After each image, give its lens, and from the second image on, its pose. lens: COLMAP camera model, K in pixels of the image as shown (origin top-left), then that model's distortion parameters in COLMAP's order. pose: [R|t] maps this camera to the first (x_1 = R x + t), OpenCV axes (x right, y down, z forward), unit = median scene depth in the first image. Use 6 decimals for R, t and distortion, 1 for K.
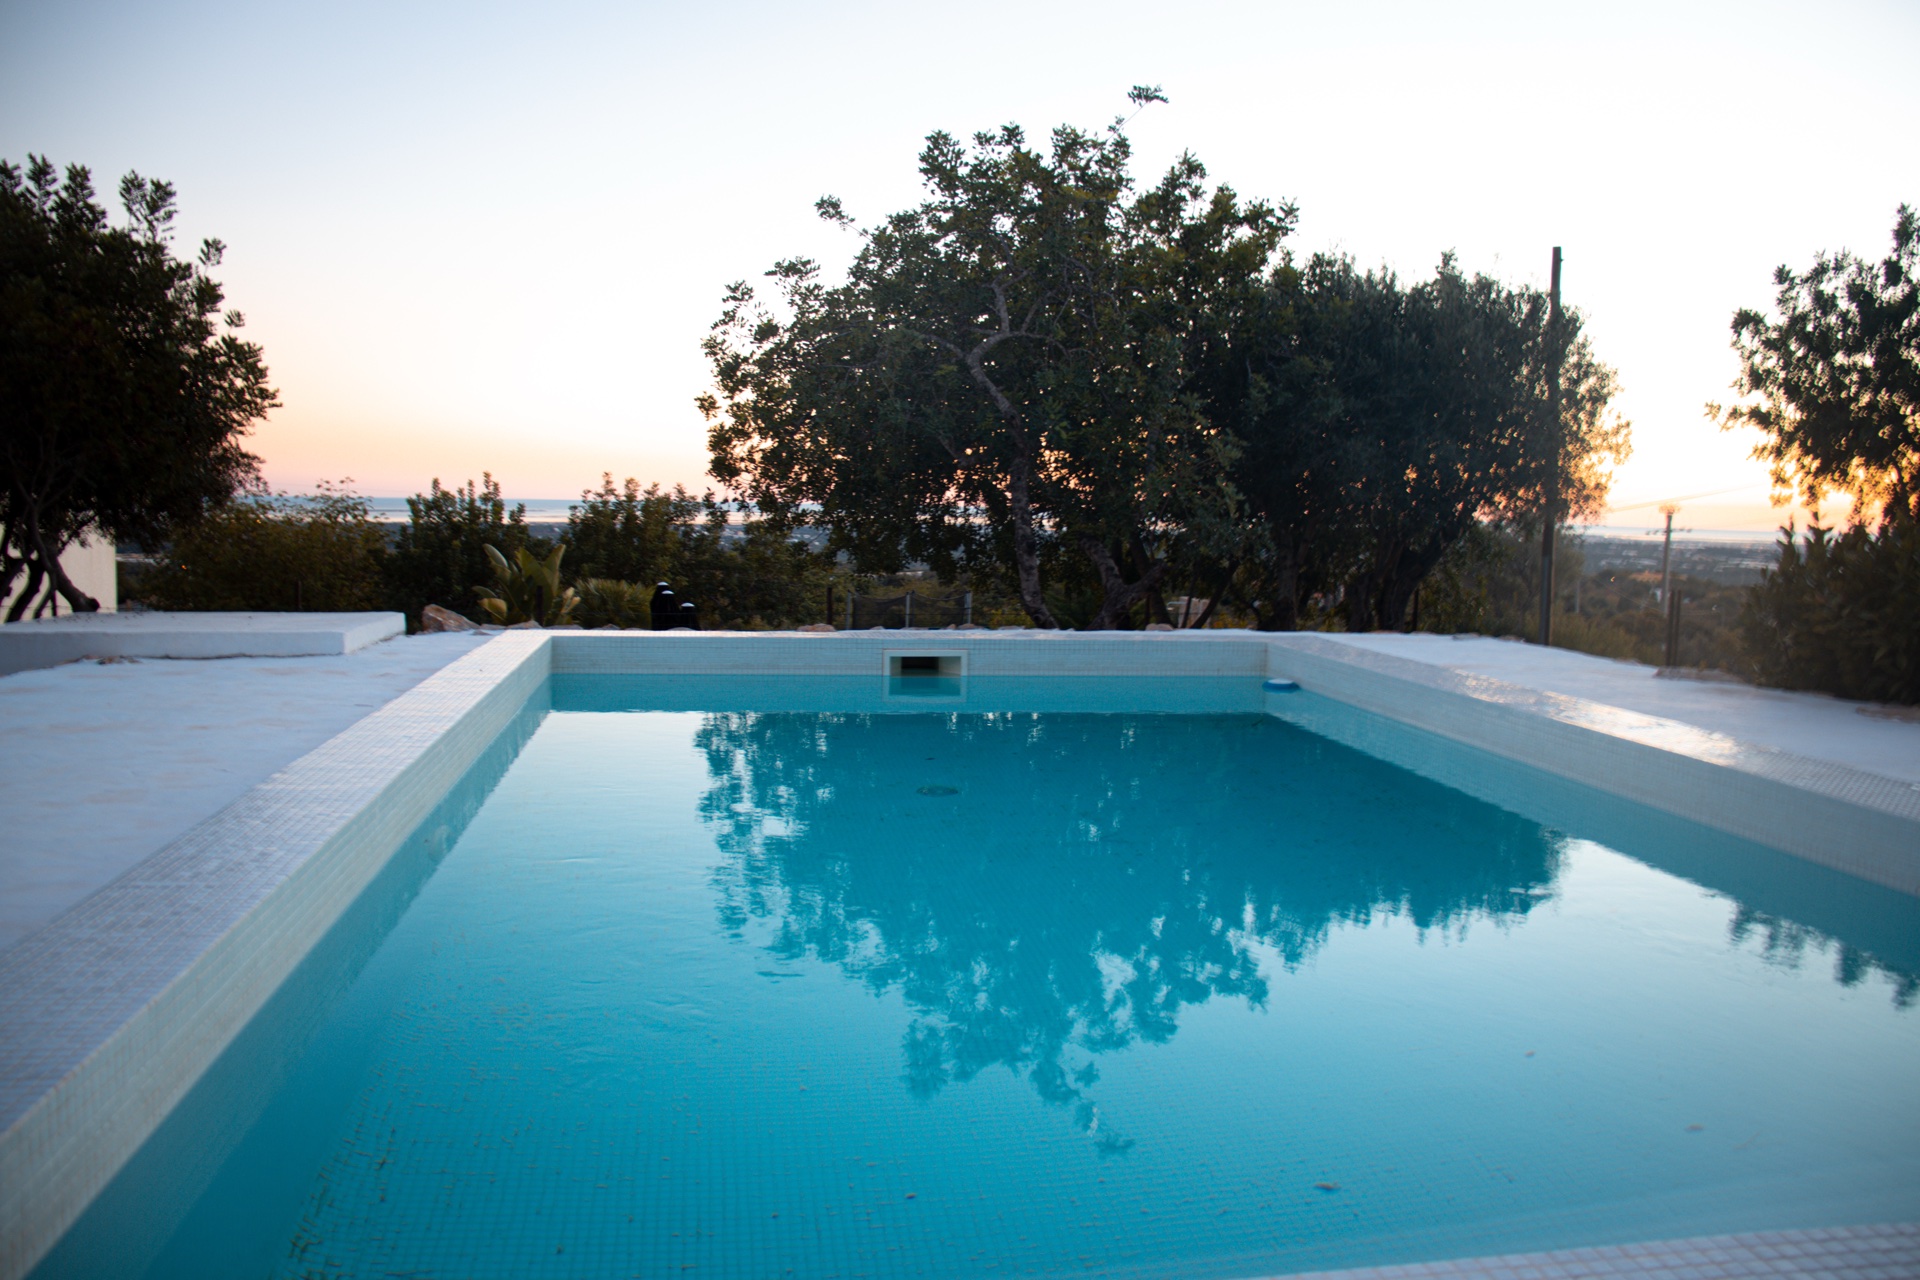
lens RADIAL K [[1589.7, 0, 964.8], [0, 1589.7, 633.5], [0, 0, 1]] dist [-0.078911, 0.012123]
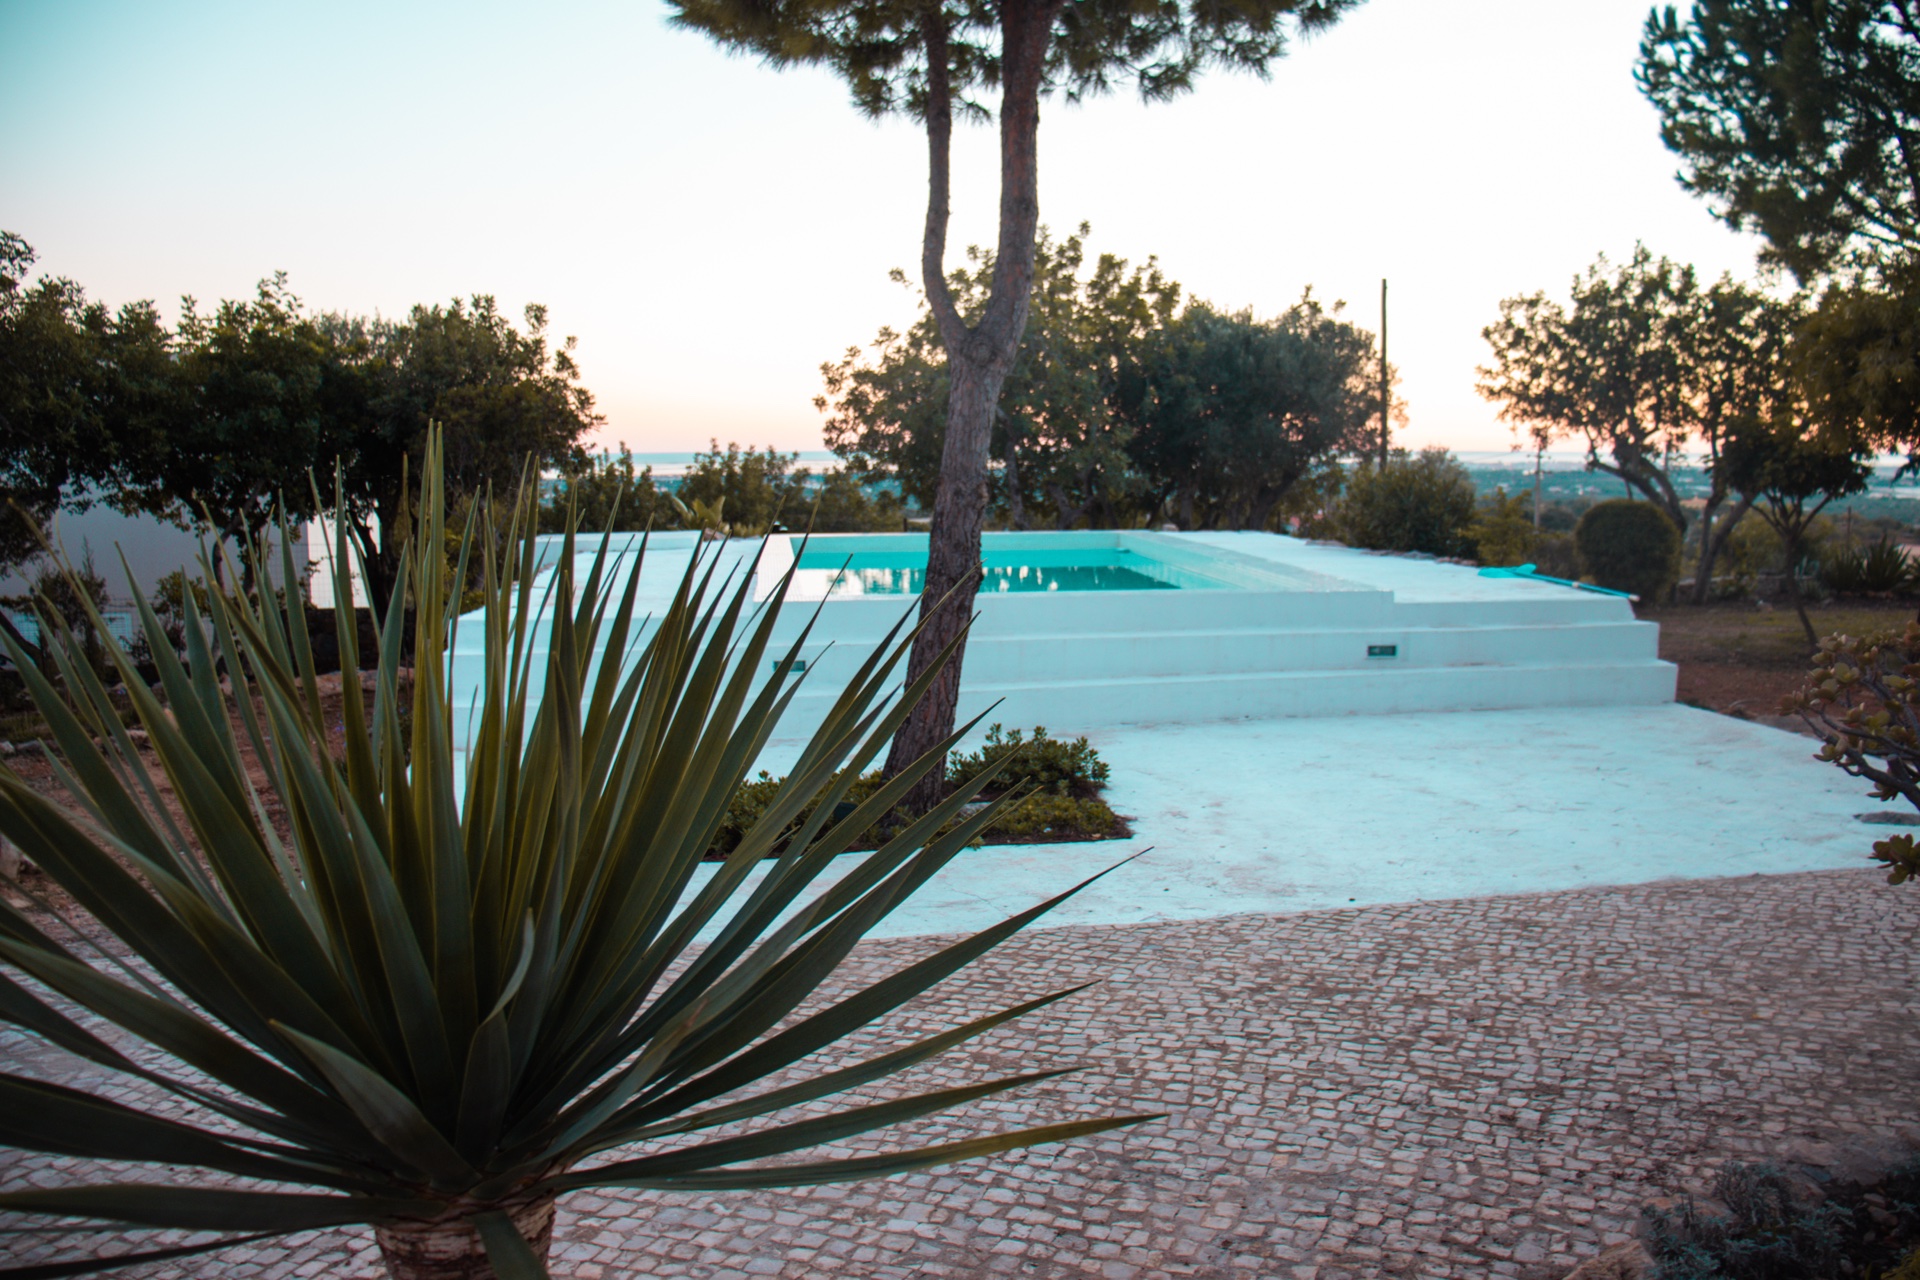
lens RADIAL K [[1589.7, 0, 959.0], [0, 1589.7, 644.0], [0, 0, 1]] dist [-0.078911, 0.012123]
pose [[0.998951, -0.022452, -0.039913, 0.028087], [0.024110, 0.998845, 0.041556, 0.028911], [0.038934, -0.042475, 0.998339, -0.546128]]
